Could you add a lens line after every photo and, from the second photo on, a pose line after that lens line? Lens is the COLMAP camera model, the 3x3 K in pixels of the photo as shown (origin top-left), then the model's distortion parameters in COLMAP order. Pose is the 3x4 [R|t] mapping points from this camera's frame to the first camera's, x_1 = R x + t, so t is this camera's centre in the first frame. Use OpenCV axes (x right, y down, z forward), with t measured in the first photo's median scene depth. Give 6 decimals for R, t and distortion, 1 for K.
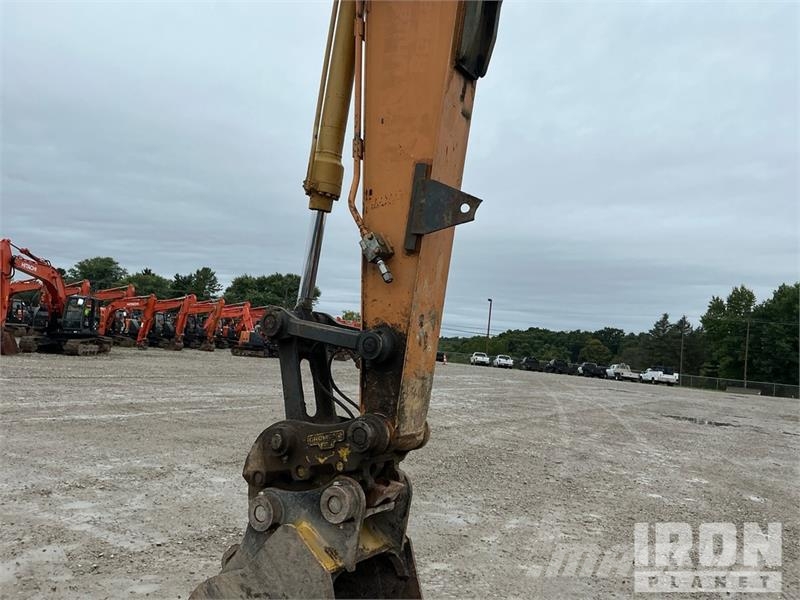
lens RADIAL K [[667.3, 0, 397.9], [0, 667.3, 302.8], [0, 0, 1]] dist [0.115169, -0.229525]
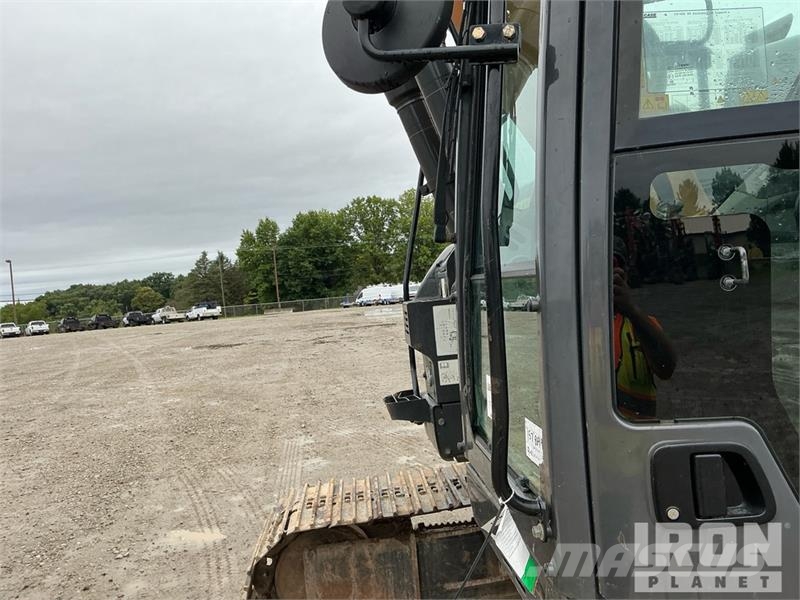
lens RADIAL K [[667.3, 0, 401.0], [0, 667.3, 299.2], [0, 0, 1]] dist [0.115169, -0.229525]
pose [[0.788323, -0.170559, 0.591148, 0.015092], [0.123374, 0.985114, 0.119703, 0.001939], [-0.602765, -0.021432, 0.797631, -0.012485]]
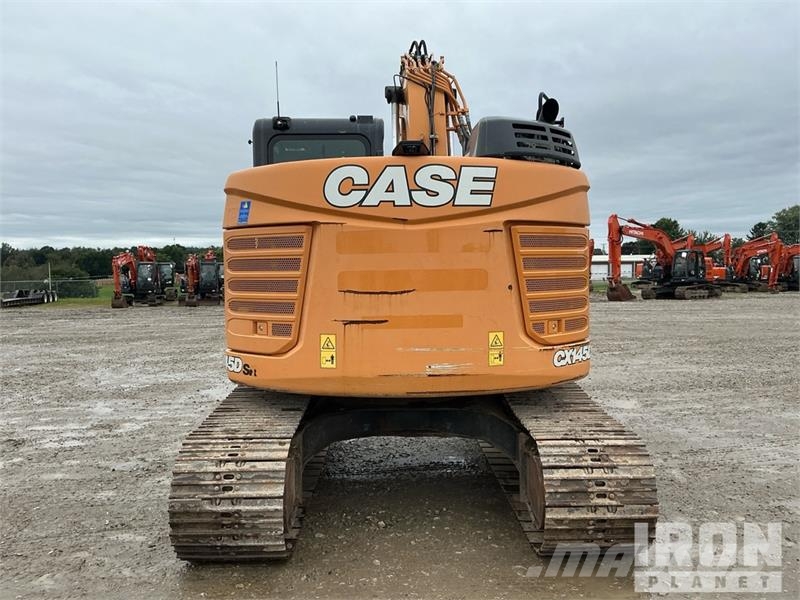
lens RADIAL K [[667.3, 0, 393.7], [0, 667.3, 304.5], [0, 0, 1]] dist [0.115169, -0.229525]
pose [[0.547322, -0.048380, -0.835523, 0.100295], [0.103997, 0.994522, 0.010538, 0.008085], [0.830436, -0.092660, 0.549355, -0.037637]]
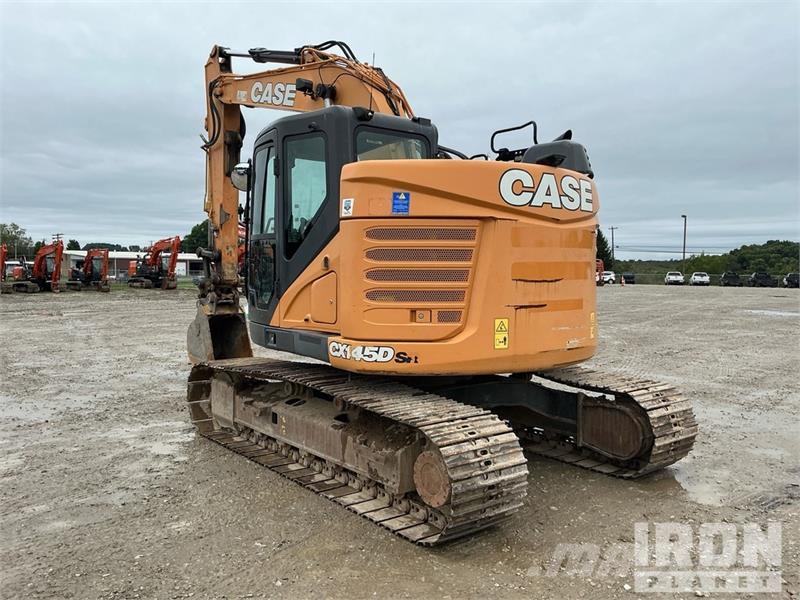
lens RADIAL K [[667.3, 0, 394.0], [0, 667.3, 304.6], [0, 0, 1]] dist [0.115169, -0.229525]
pose [[0.943285, -0.063799, -0.325795, 0.065532], [0.095121, 0.992155, 0.081118, 0.003767], [0.318064, -0.107507, 0.941954, -0.069938]]
